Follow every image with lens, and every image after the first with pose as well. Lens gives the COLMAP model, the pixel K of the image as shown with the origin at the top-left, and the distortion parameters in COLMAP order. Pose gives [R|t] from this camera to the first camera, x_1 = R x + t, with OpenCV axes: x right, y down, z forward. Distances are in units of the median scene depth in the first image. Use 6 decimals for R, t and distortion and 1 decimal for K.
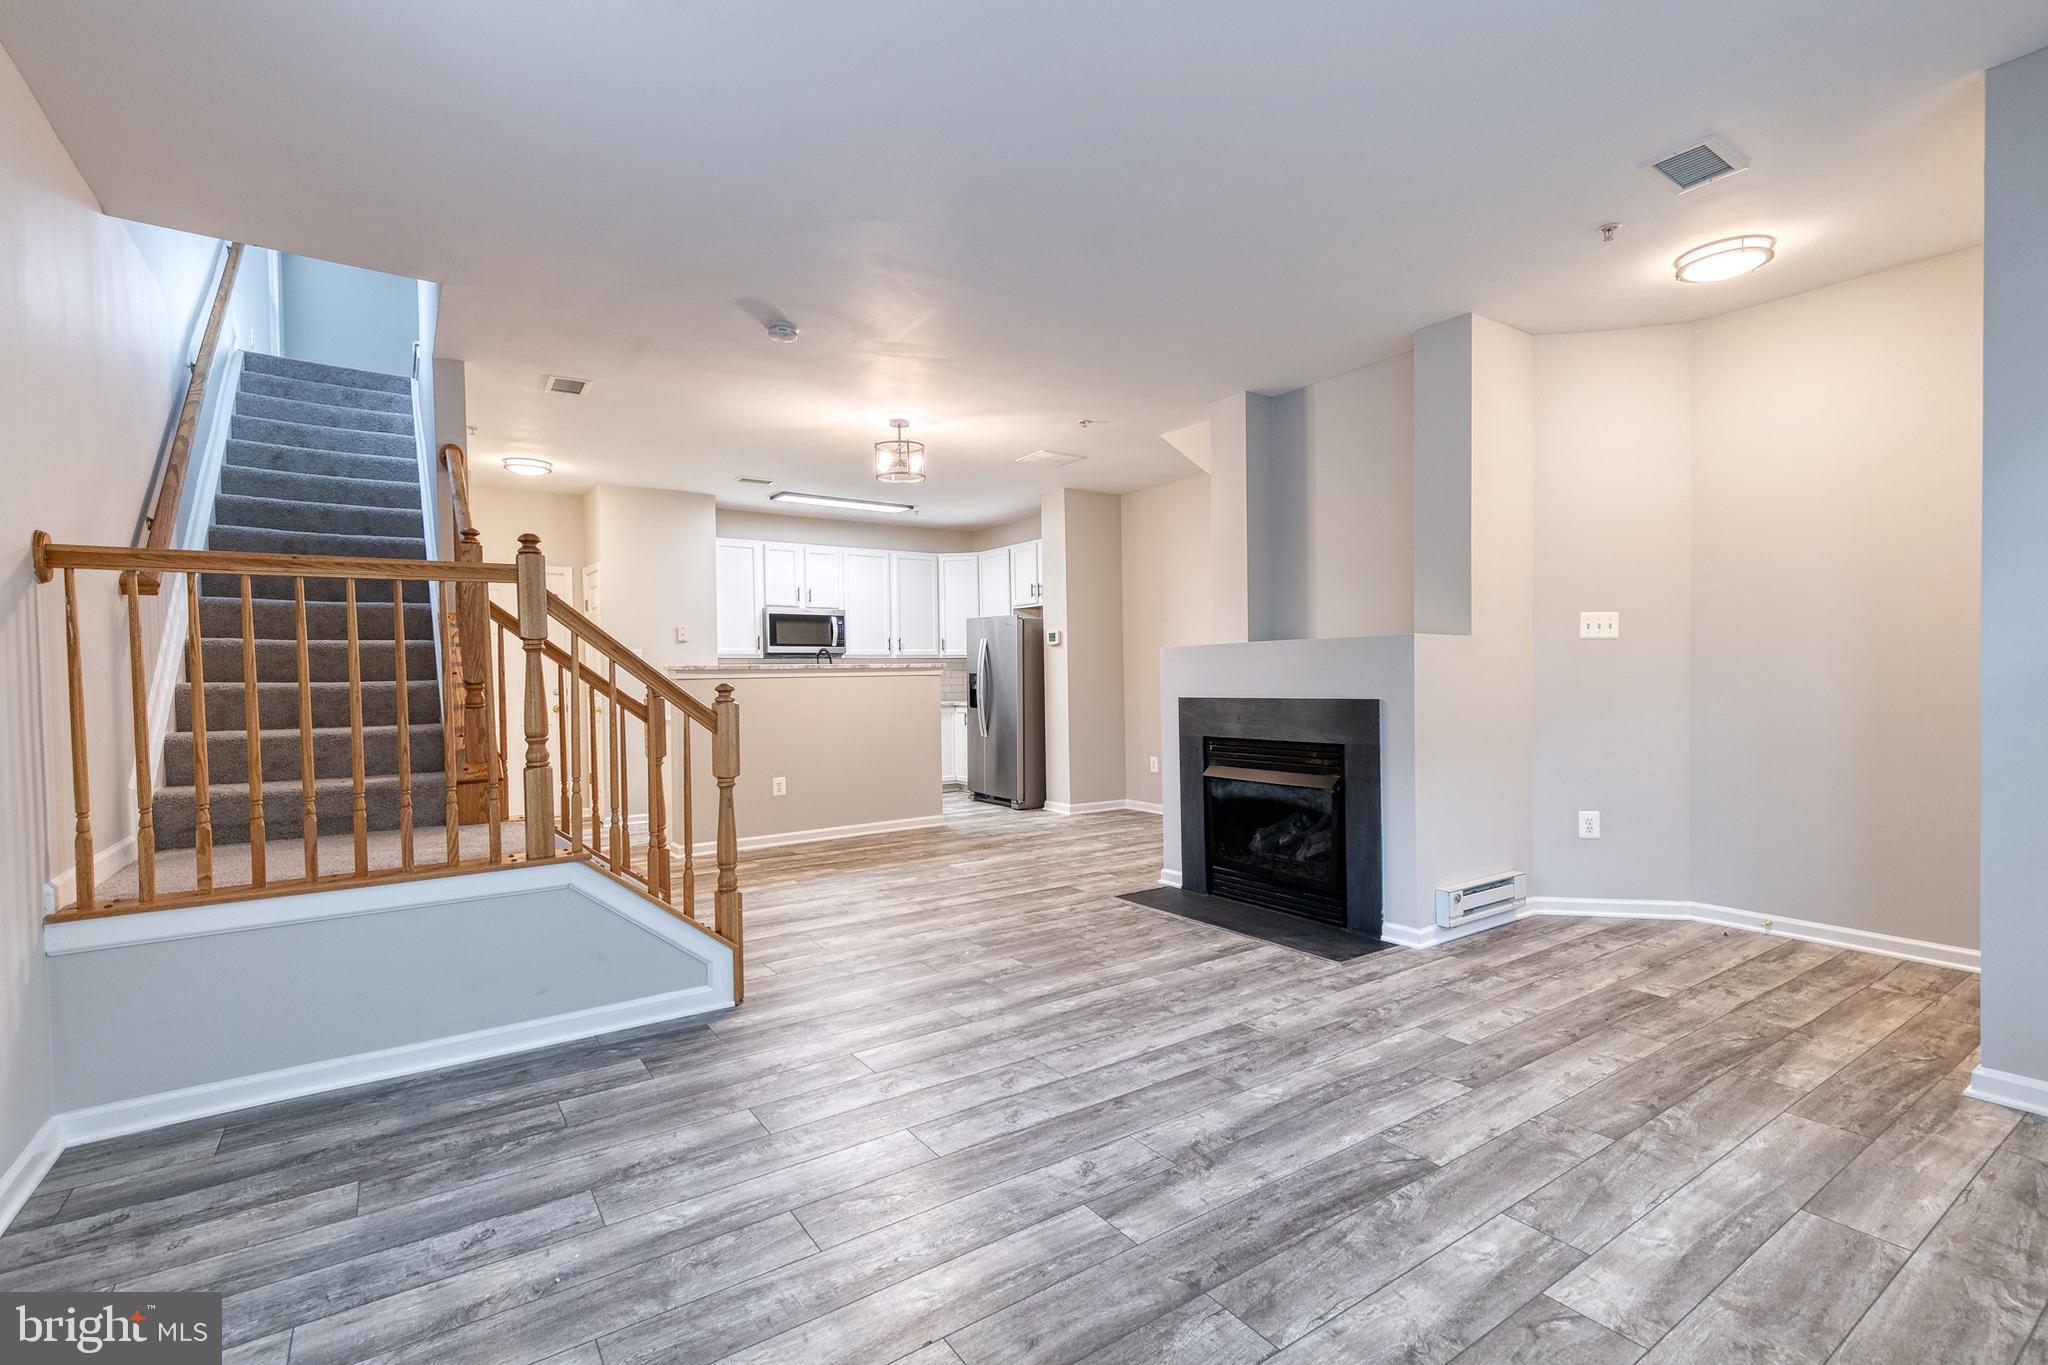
lens RADIAL K [[934.8, 0, 1047.6], [0, 934.8, 691.0], [0, 0, 1]] dist [0.014171, -0.001367]
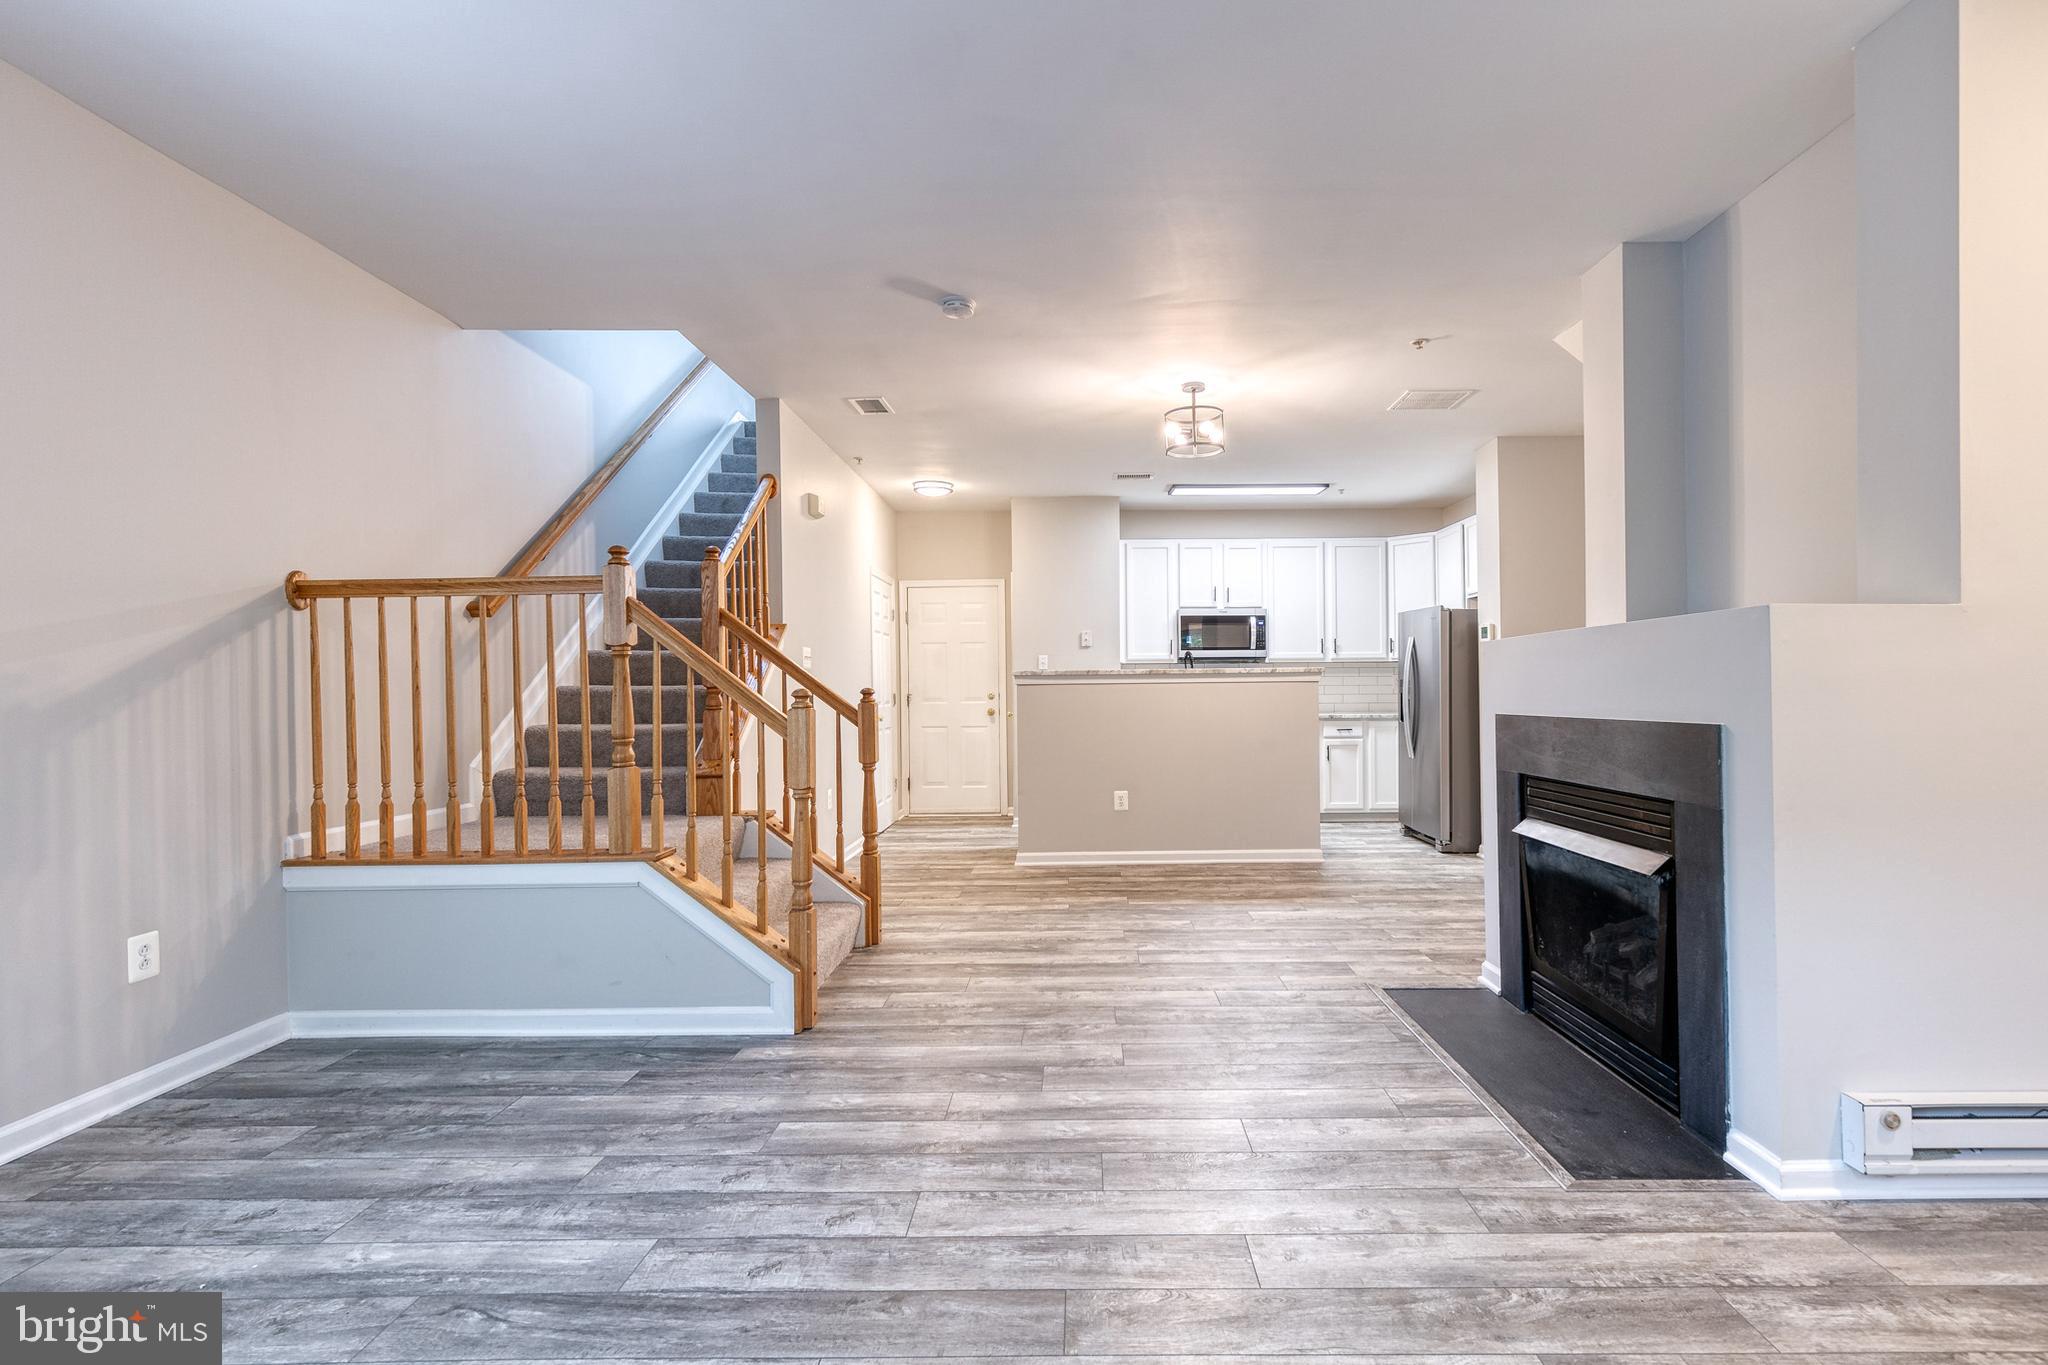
lens RADIAL K [[966.2, 0, 1079.8], [0, 966.2, 690.0], [0, 0, 1]] dist [0.009495, -0.000567]
pose [[0.818579, 0.007658, -0.574344, 0.362965], [-0.012262, 0.999916, -0.004143, -0.005283], [0.574264, 0.010434, 0.818604, 0.298837]]
